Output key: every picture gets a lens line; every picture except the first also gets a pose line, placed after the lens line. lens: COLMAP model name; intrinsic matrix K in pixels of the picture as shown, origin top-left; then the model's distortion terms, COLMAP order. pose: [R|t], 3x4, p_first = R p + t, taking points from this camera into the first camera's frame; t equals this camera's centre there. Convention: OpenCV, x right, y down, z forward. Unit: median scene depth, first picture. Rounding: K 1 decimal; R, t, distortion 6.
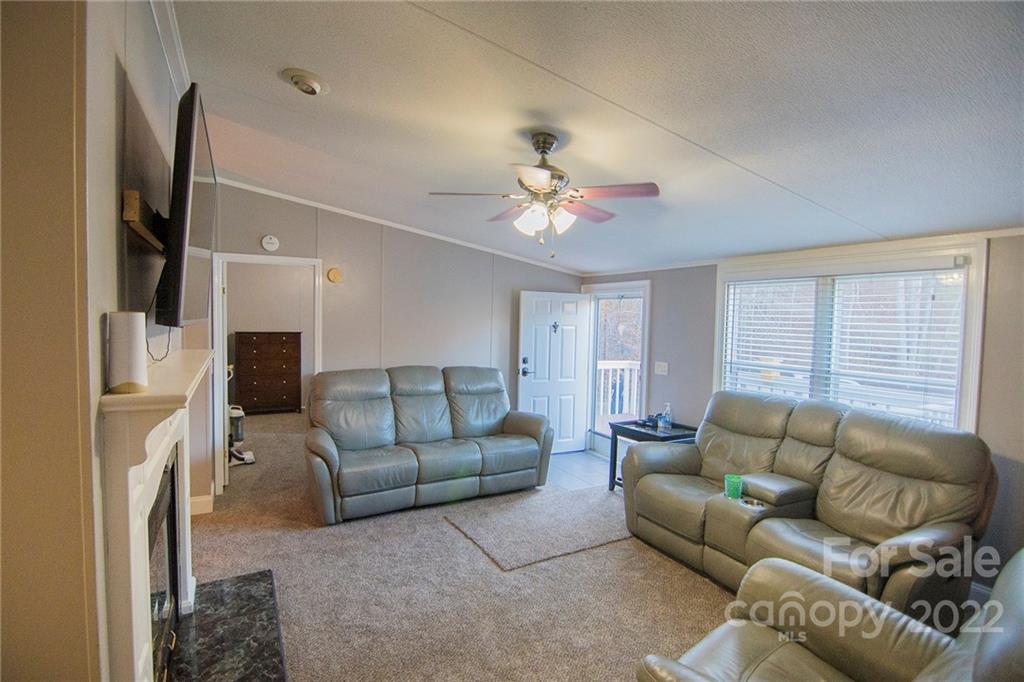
lens RADIAL K [[495.8, 0, 509.4], [0, 495.8, 338.4], [0, 0, 1]] dist [-0.006882, -0.001012]
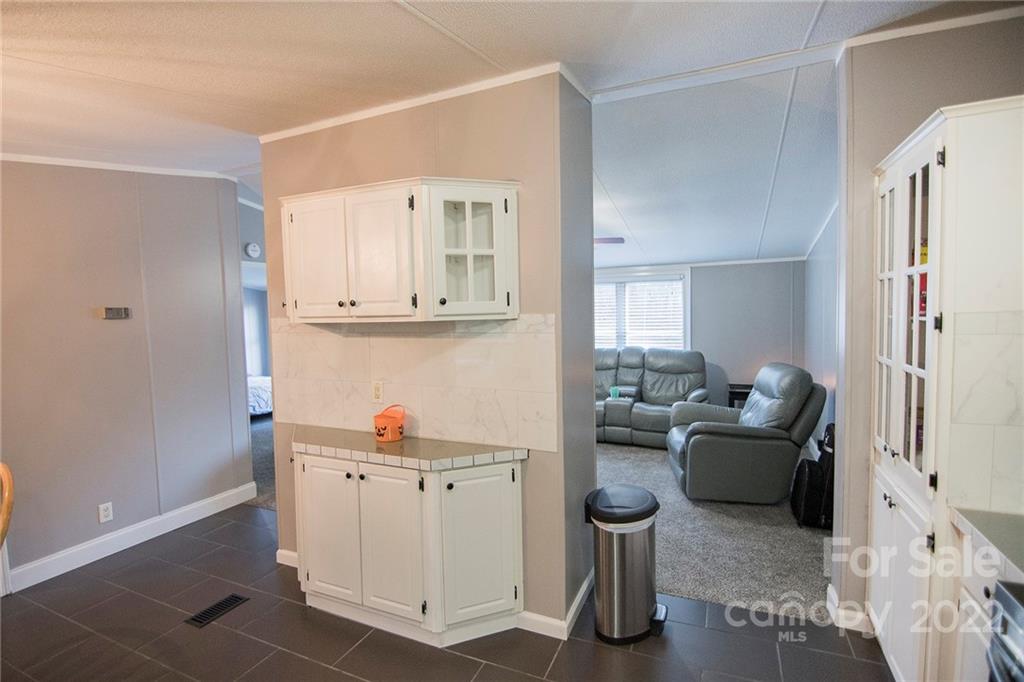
lens RADIAL K [[495.8, 0, 504.4], [0, 495.8, 339.8], [0, 0, 1]] dist [-0.006882, -0.001012]
pose [[0.794100, -0.072728, 0.603420, -1.047170], [0.063268, 0.997313, 0.036942, -0.005383], [-0.604485, 0.008842, 0.796567, -0.285949]]
